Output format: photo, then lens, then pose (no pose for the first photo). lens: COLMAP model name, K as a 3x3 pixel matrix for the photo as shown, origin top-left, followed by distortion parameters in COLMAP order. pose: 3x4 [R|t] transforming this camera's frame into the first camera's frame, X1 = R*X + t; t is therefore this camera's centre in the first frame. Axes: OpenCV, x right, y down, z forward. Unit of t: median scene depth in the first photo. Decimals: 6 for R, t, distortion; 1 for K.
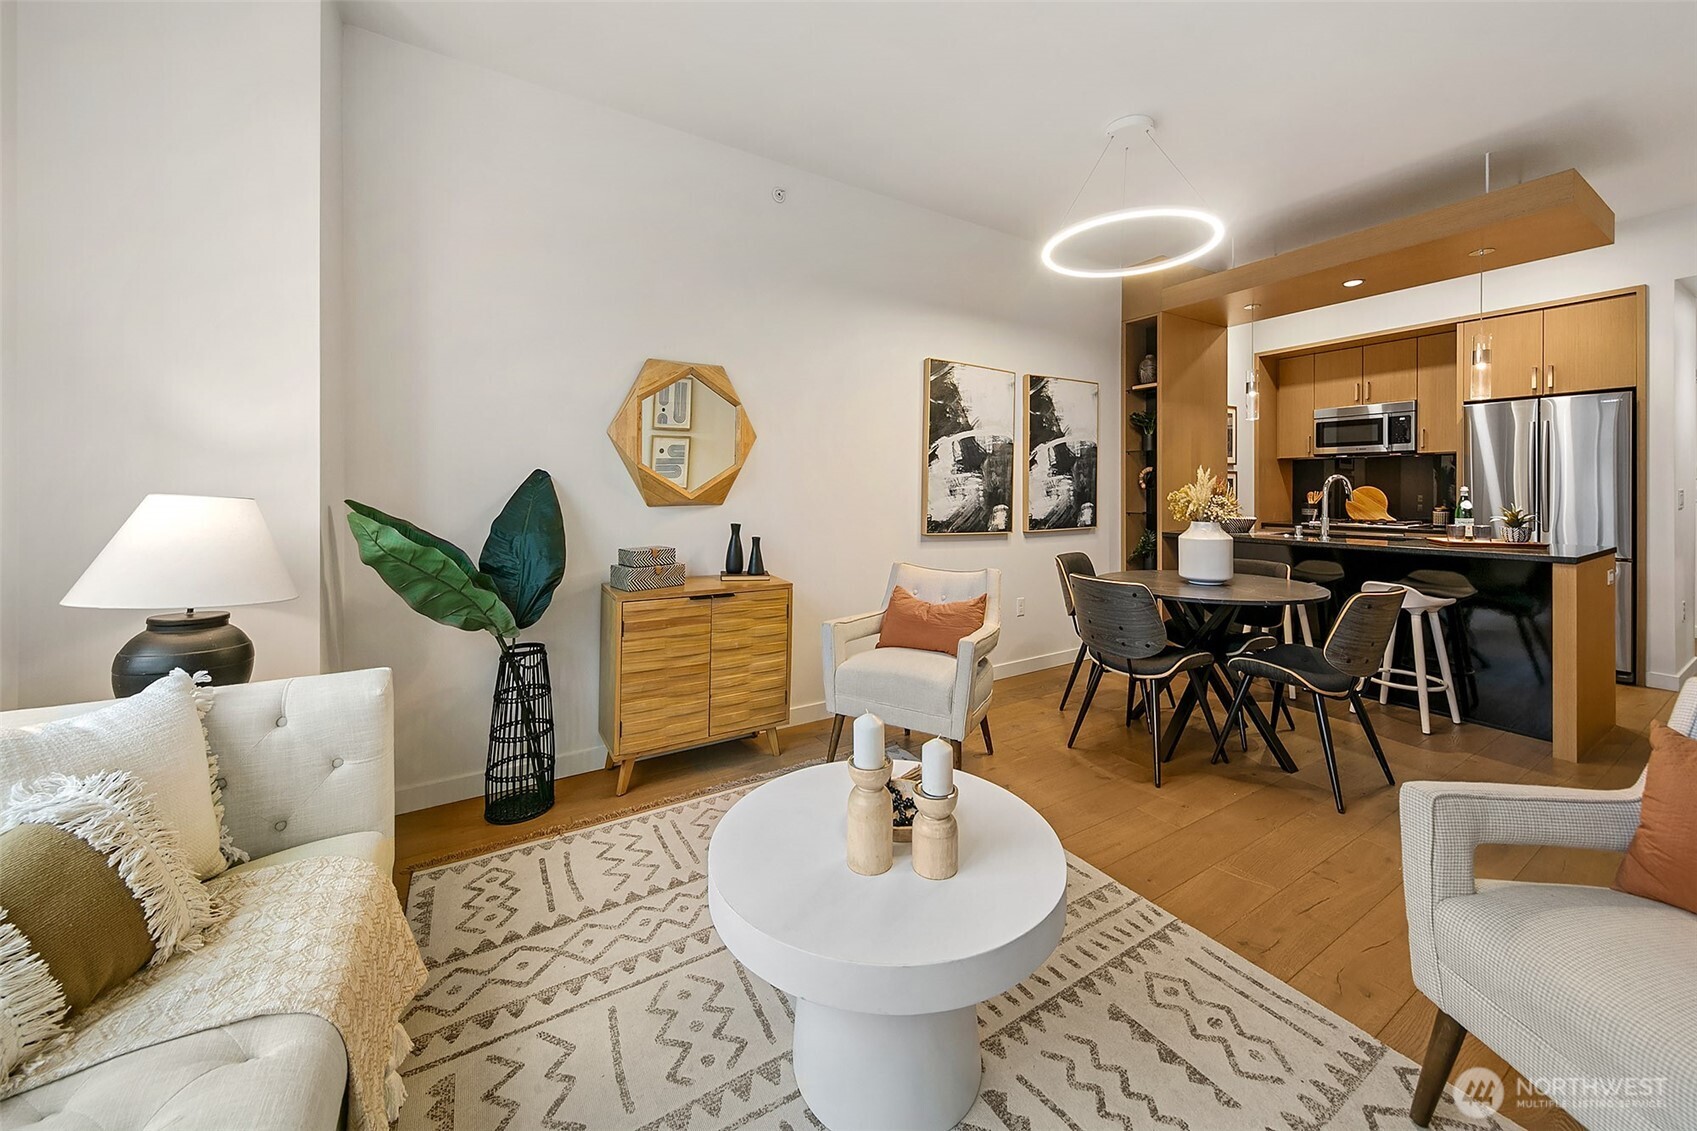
lens RADIAL K [[624.2, 0, 897.9], [0, 624.2, 482.1], [0, 0, 1]] dist [0.002154, 0.000315]
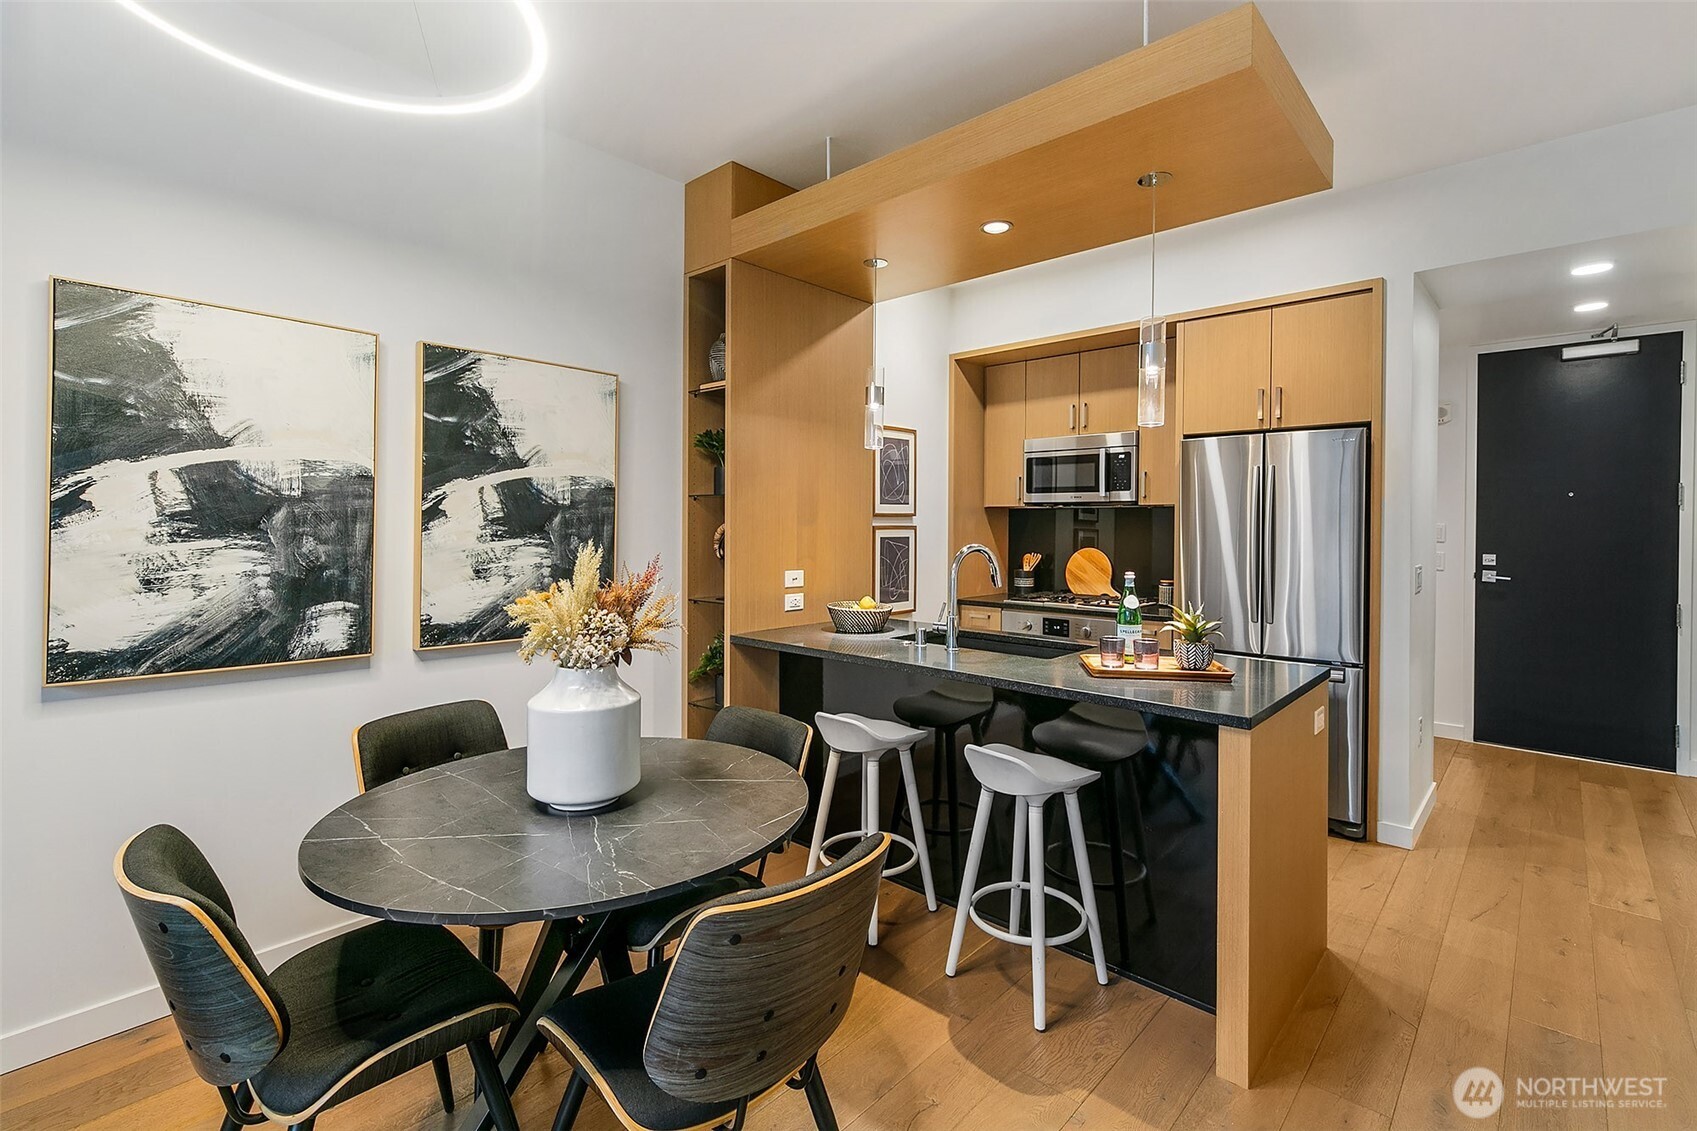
lens RADIAL K [[738.3, 0, 904.8], [0, 738.3, 530.5], [0, 0, 1]] dist [0.004310, 0.000406]
pose [[0.965690, 0.009065, 0.259540, 0.478072], [-0.015205, 0.999650, 0.021660, -0.042564], [-0.259253, -0.024863, 0.965489, 0.341902]]
